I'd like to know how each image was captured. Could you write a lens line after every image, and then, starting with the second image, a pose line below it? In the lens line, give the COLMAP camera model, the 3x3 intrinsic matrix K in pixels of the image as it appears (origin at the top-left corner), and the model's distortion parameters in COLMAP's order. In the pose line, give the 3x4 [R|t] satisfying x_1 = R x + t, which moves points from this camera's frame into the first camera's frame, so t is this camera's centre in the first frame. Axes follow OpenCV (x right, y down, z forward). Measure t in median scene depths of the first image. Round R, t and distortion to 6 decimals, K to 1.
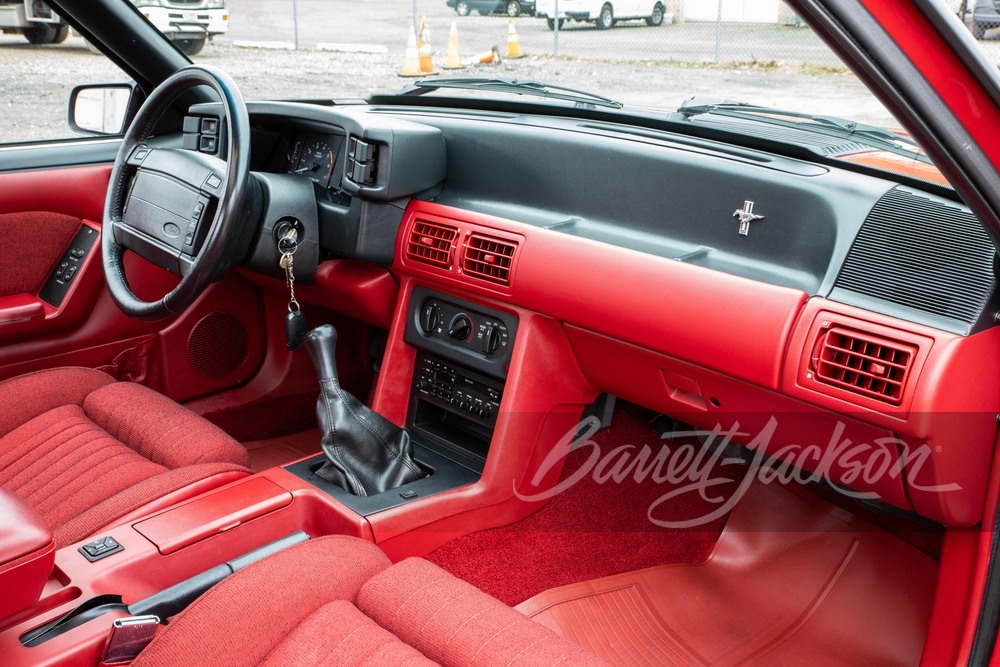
lens RADIAL K [[994.4, 0, 500.0], [0, 994.4, 333.5], [0, 0, 1]] dist [-0.051225, 0.166479]
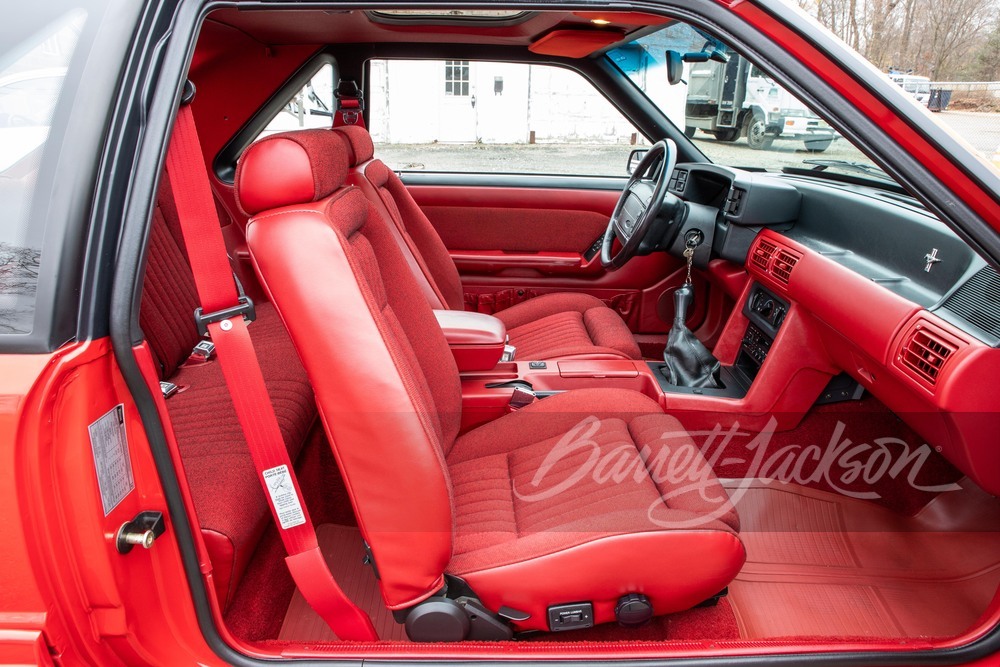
lens RADIAL K [[693.6, 0, 500.0], [0, 693.6, 333.5], [0, 0, 1]] dist [-0.127907, 0.083233]
pose [[0.722101, 0.227640, -0.653261, 0.389624], [-0.235958, 0.968728, 0.076746, 0.052393], [0.650303, 0.098724, 0.753233, -0.111713]]
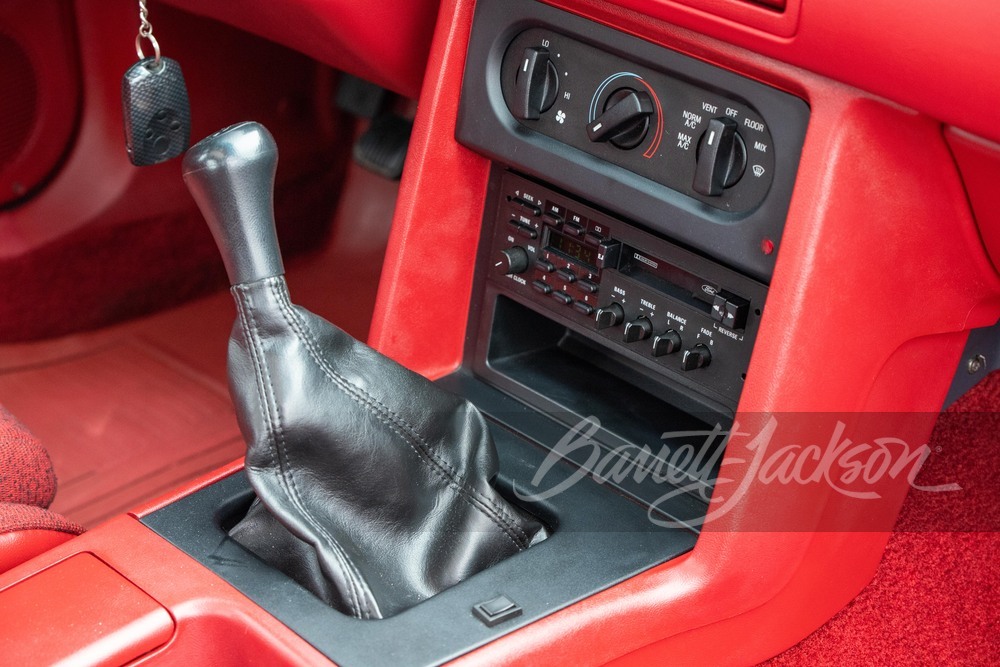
lens RADIAL K [[1973.2, 0, 500.0], [0, 1973.2, 333.5], [0, 0, 1]] dist [-0.077555, -0.100423]
pose [[0.999465, -0.010311, -0.031033, -0.064847], [0.016293, 0.979824, 0.199199, -0.072126], [0.028353, -0.199599, 0.979467, 0.311239]]
